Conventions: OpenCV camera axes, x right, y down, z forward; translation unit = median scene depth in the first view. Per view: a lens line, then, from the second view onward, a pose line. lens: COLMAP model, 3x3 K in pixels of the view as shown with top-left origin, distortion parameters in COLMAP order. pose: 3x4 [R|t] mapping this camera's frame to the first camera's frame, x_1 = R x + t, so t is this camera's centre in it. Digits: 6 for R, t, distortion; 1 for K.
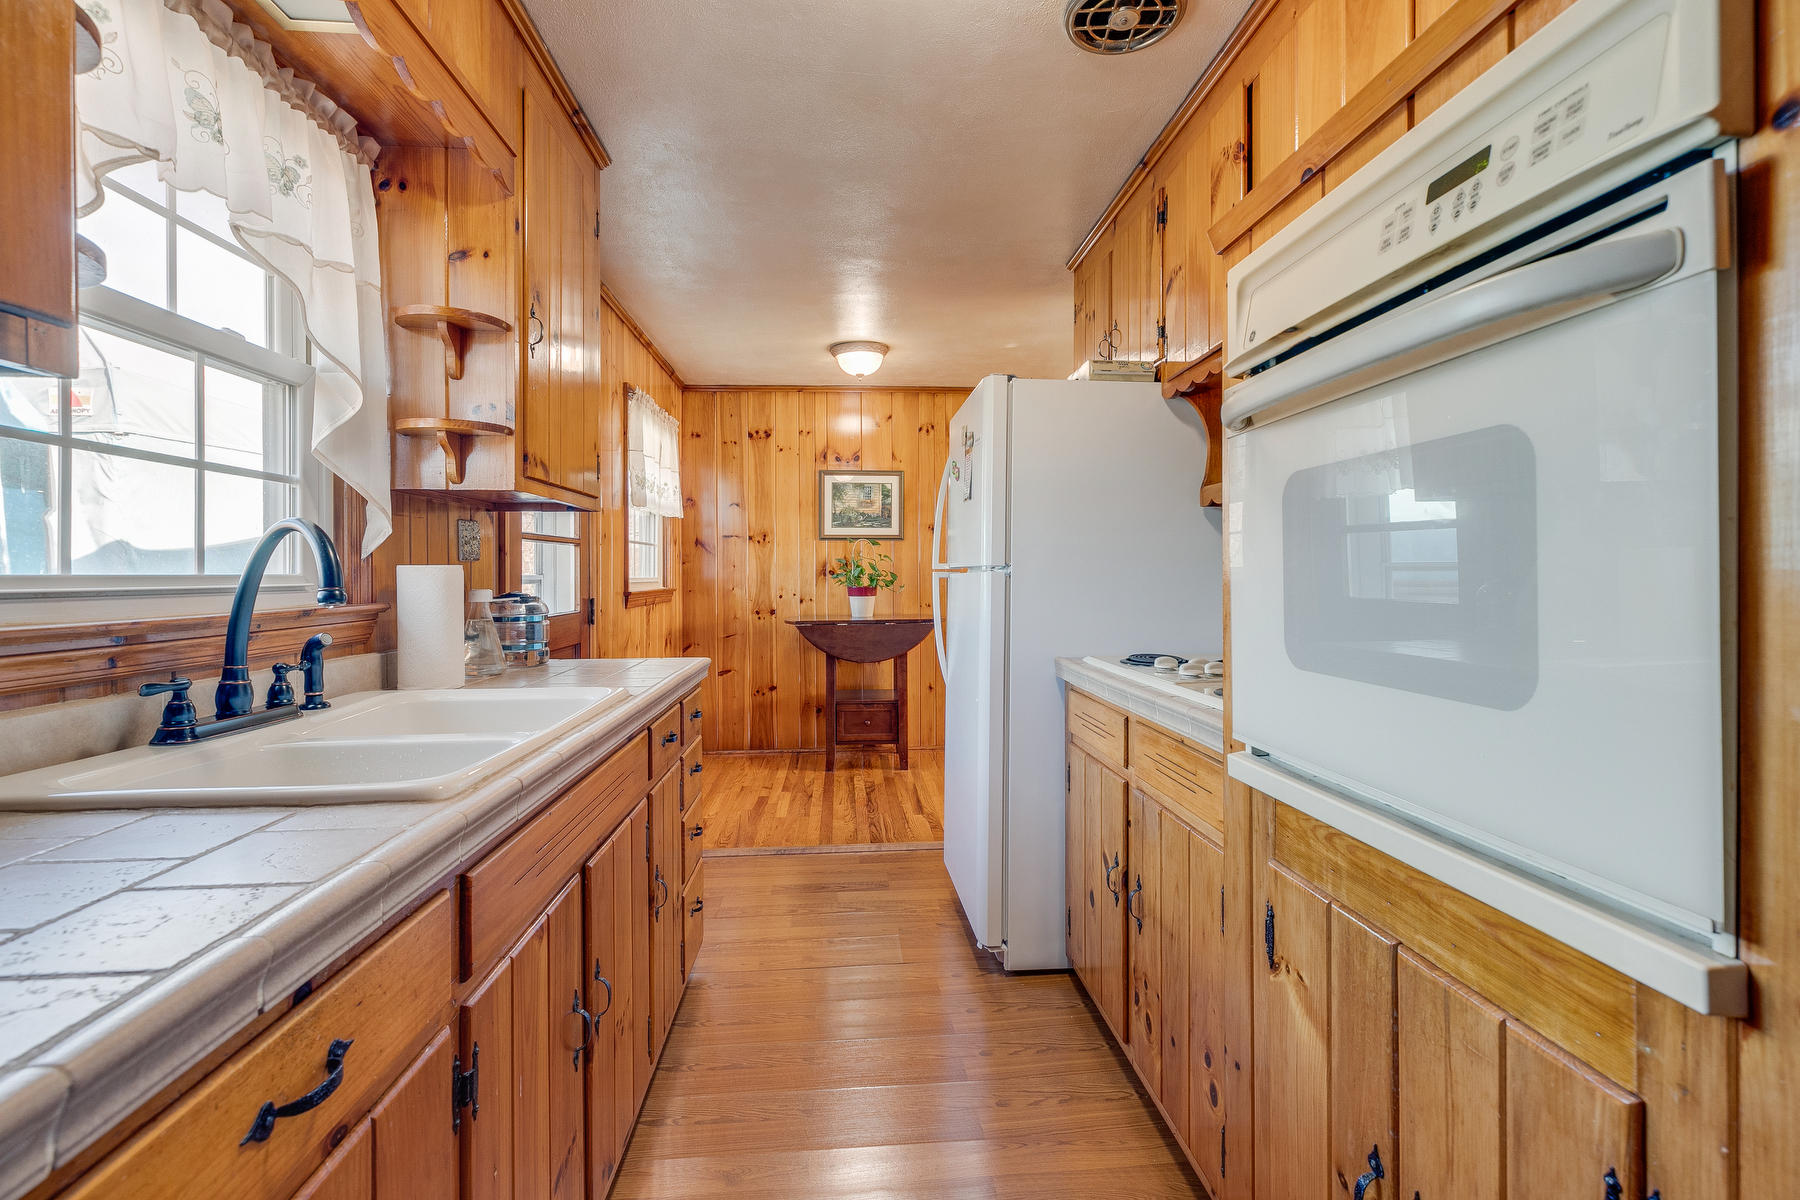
lens RADIAL K [[811.1, 0, 891.5], [0, 811.1, 581.5], [0, 0, 1]] dist [-0.019910, -0.000060]
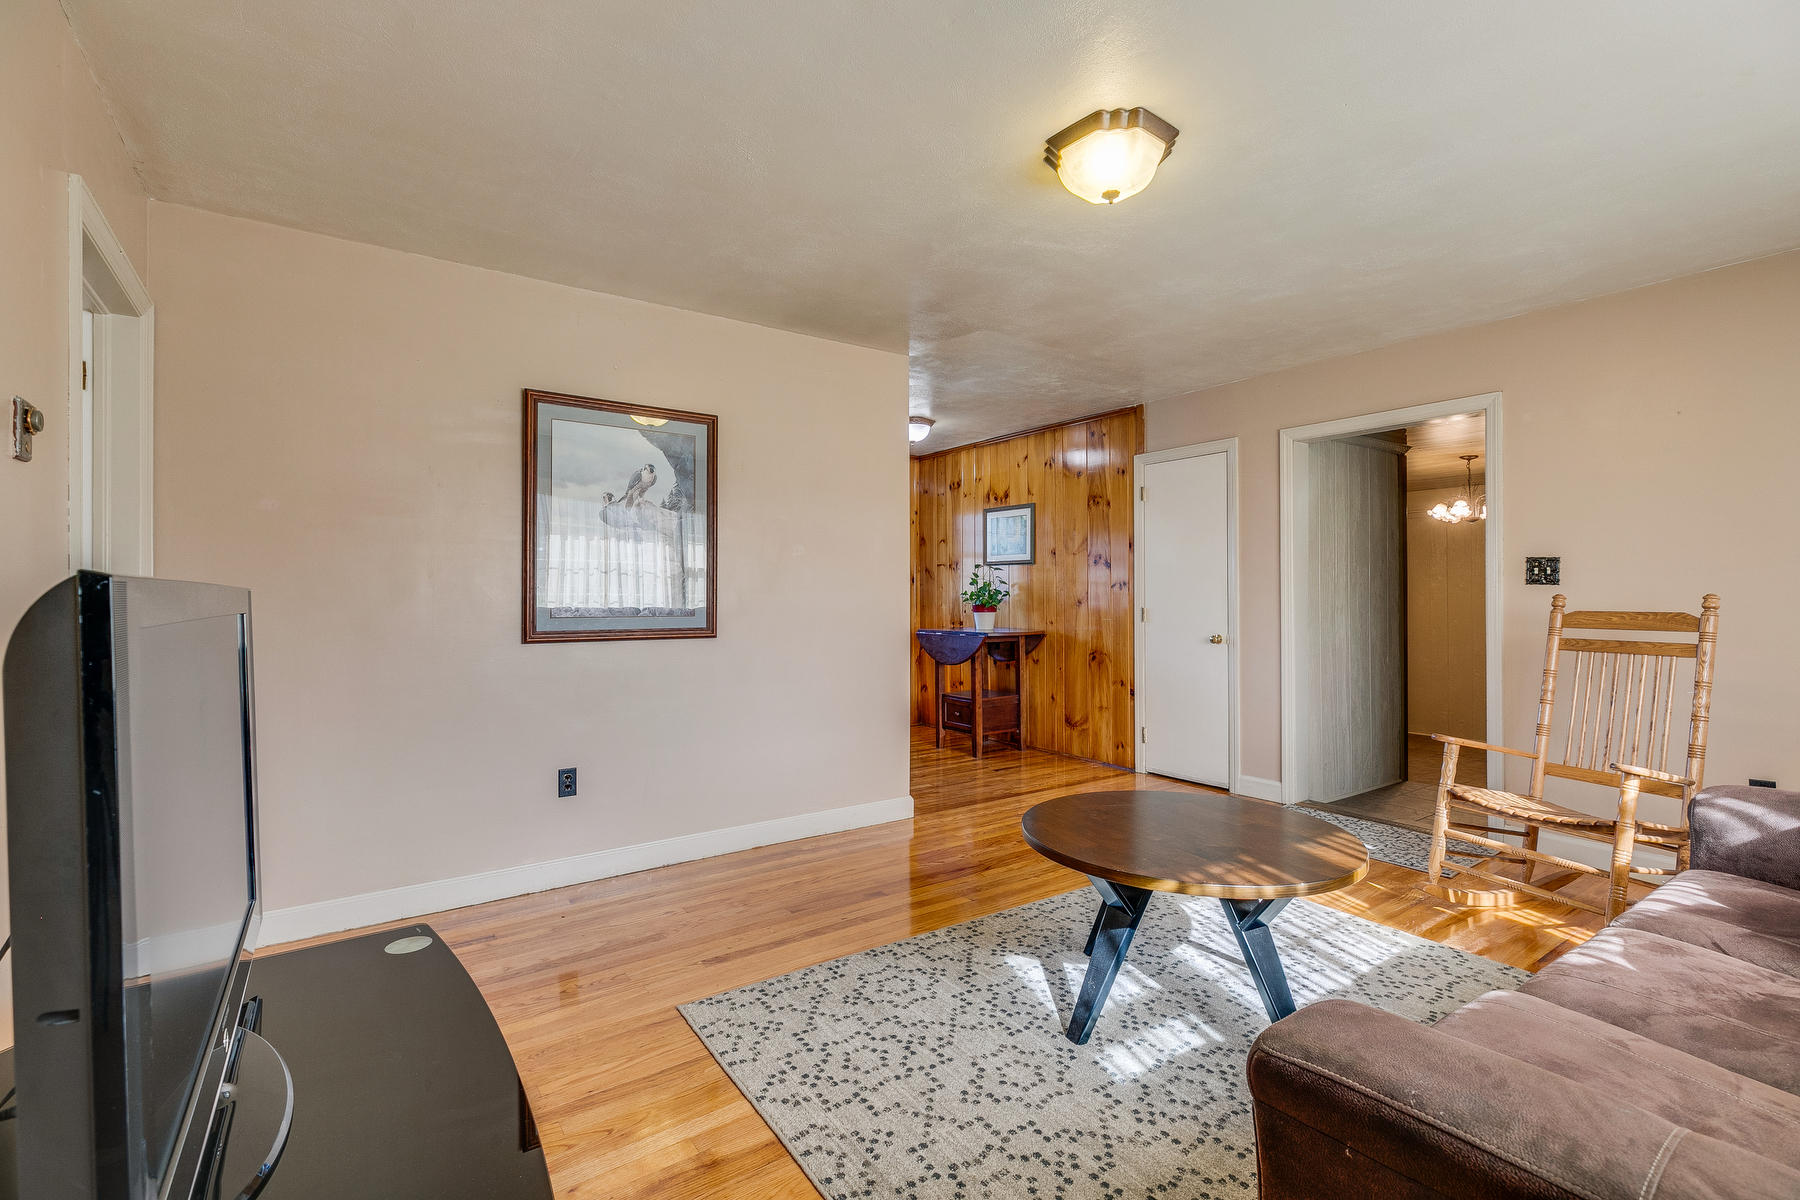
lens RADIAL K [[811.1, 0, 901.4], [0, 811.1, 596.2], [0, 0, 1]] dist [-0.019910, -0.000060]
pose [[0.528286, 0.005875, -0.849046, 0.893480], [-0.001580, 0.999981, 0.005936, -0.012889], [0.849065, -0.001794, 0.528286, 0.244423]]
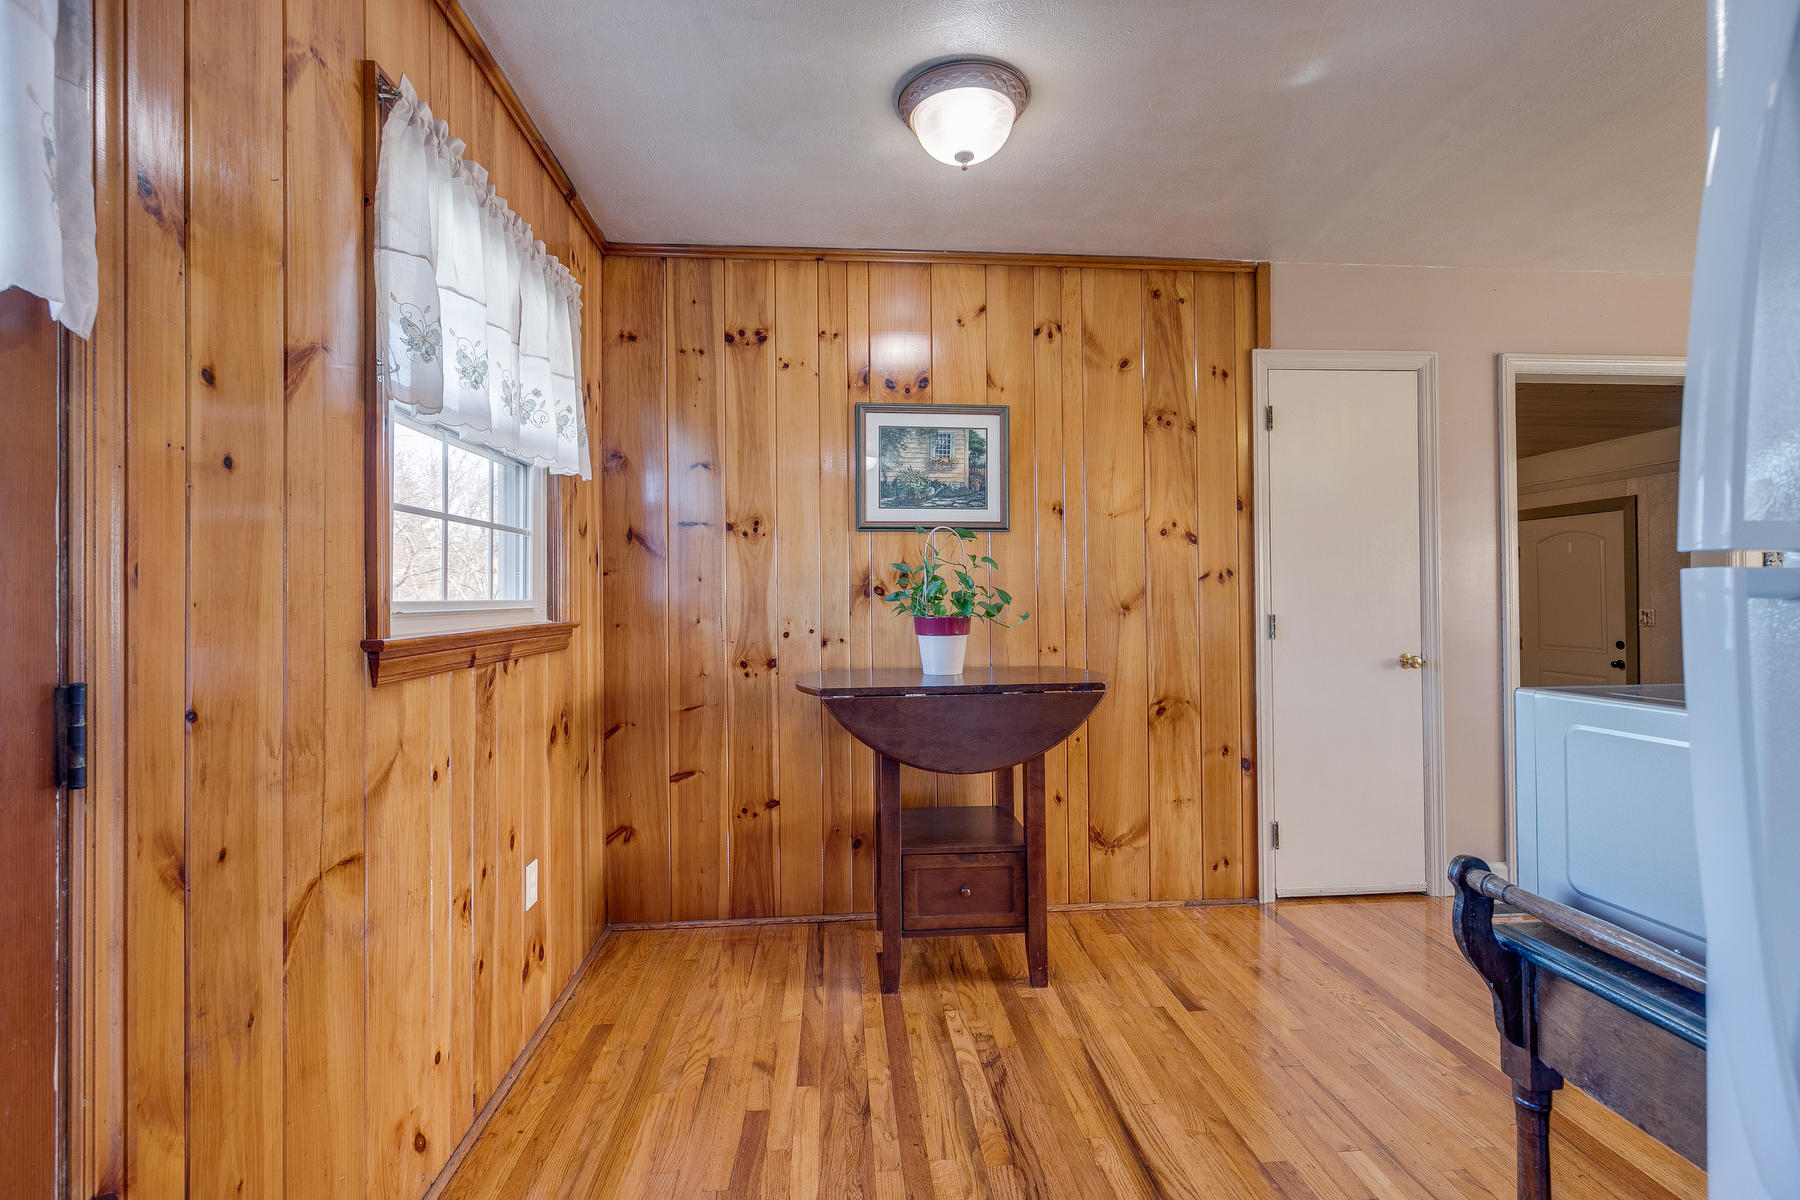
lens RADIAL K [[811.1, 0, 903.7], [0, 811.1, 603.8], [0, 0, 1]] dist [-0.019910, -0.000060]
pose [[0.999714, -0.003353, 0.023659, -0.070684], [0.003354, 0.999994, 0.000002, -0.002110], [-0.023659, 0.000078, 0.999720, 0.454983]]
